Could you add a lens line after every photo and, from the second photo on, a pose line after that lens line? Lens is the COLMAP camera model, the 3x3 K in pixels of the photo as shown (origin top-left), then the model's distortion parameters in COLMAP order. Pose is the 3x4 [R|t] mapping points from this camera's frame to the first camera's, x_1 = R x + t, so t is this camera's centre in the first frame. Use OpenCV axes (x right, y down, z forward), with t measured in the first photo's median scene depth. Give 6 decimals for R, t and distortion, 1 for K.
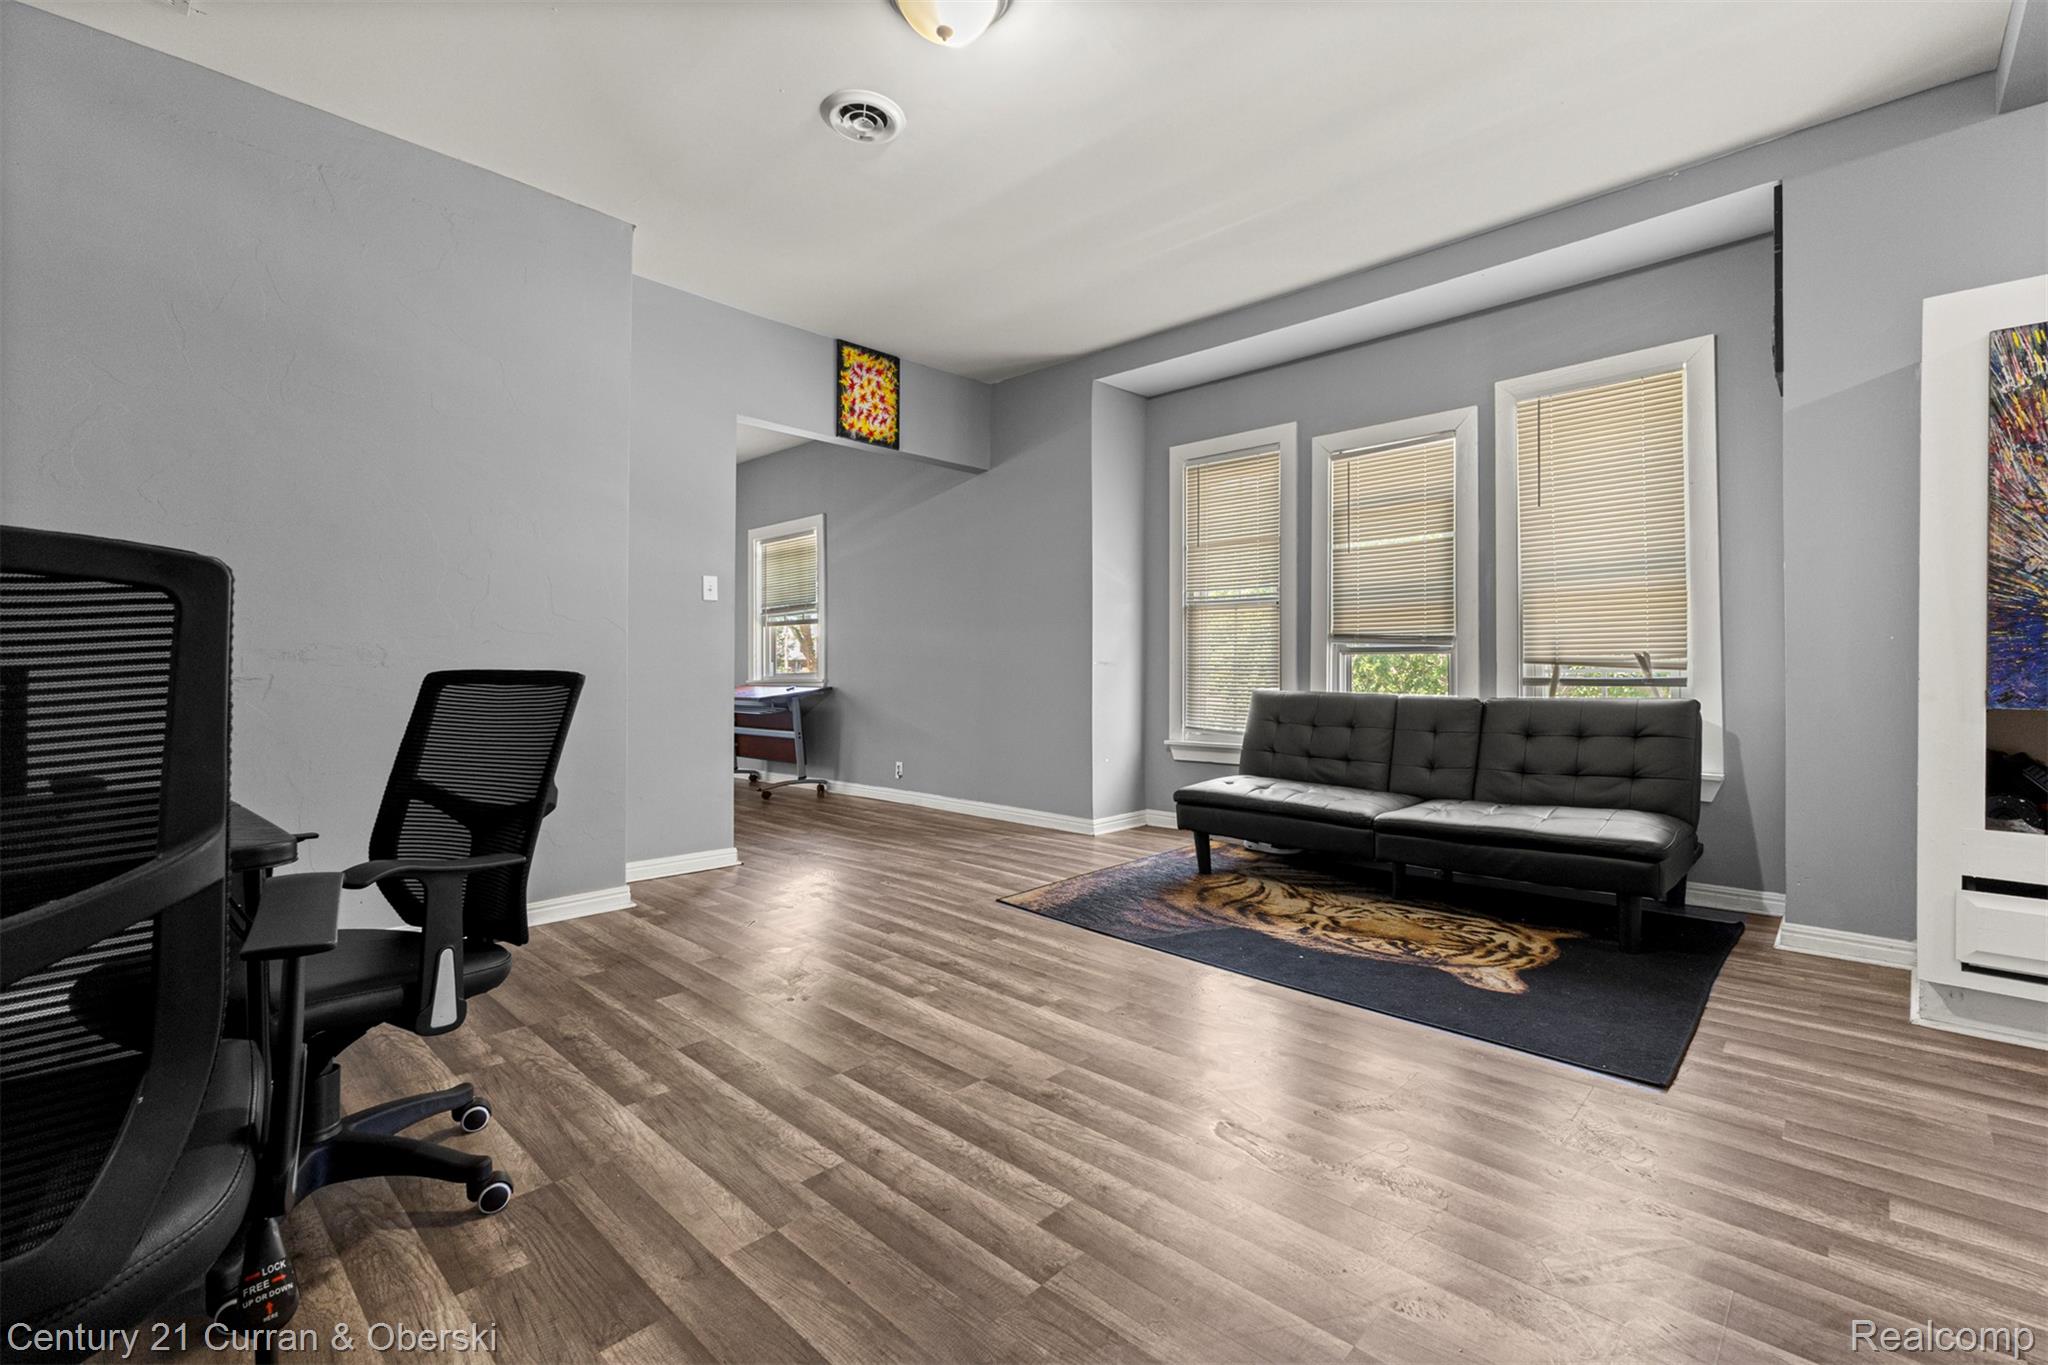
lens RADIAL K [[886.1, 0, 1024.0], [0, 886.1, 682.5], [0, 0, 1]] dist [0.006092, -0.000906]
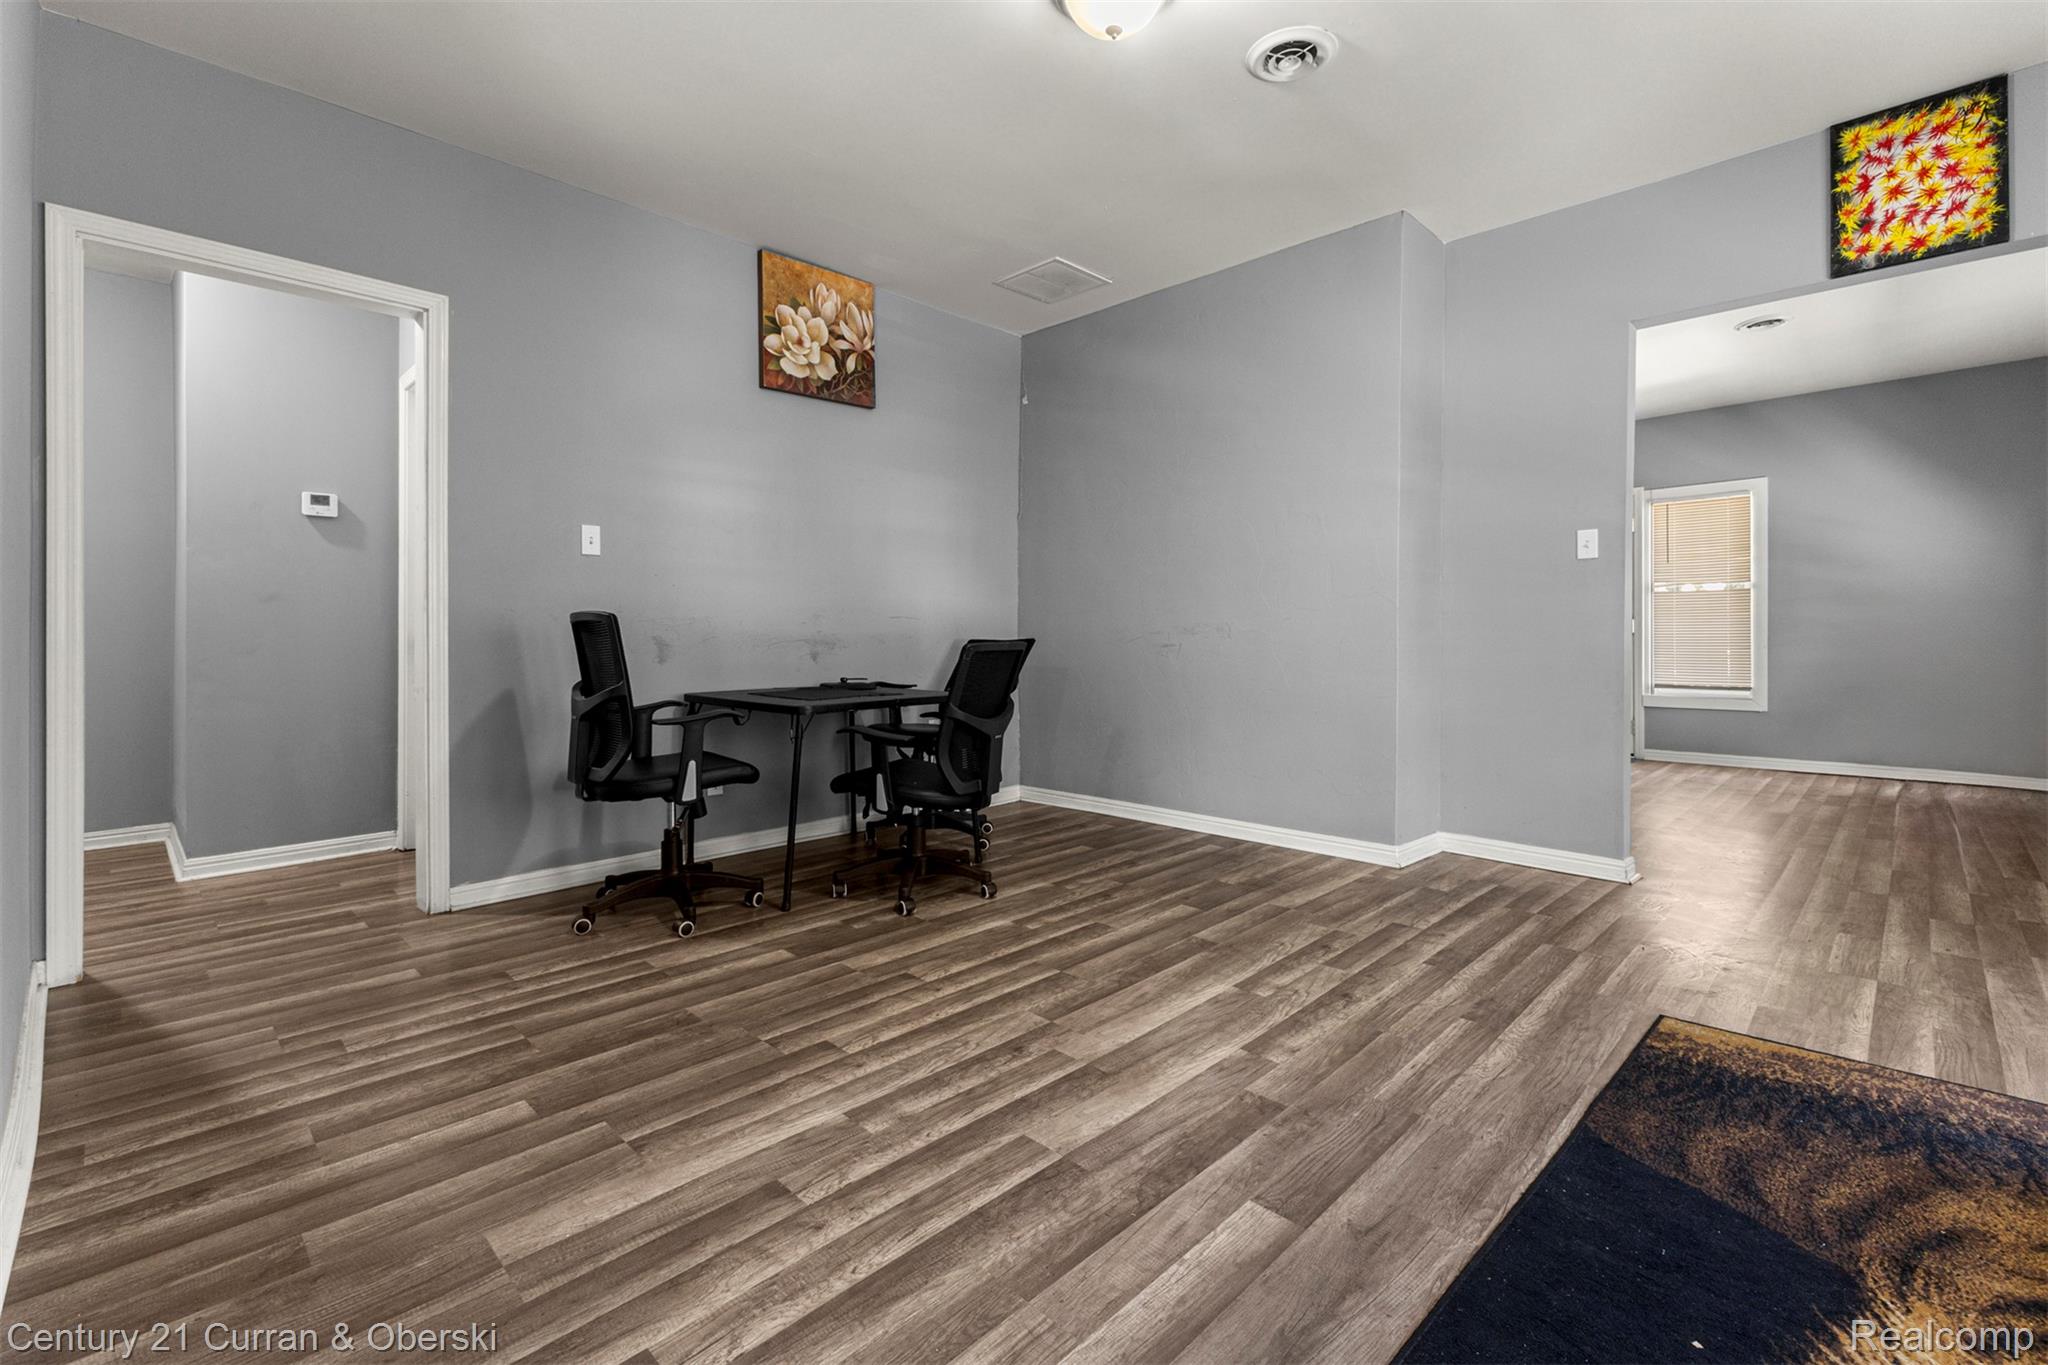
lens RADIAL K [[896.2, 0, 1035.7], [0, 896.2, 669.0], [0, 0, 1]] dist [0.000887, -0.000889]
pose [[-0.010658, 0.041466, -0.999083, 0.885573], [-0.012626, 0.999055, 0.041600, -0.027979], [0.999863, 0.013058, -0.010124, 0.839937]]
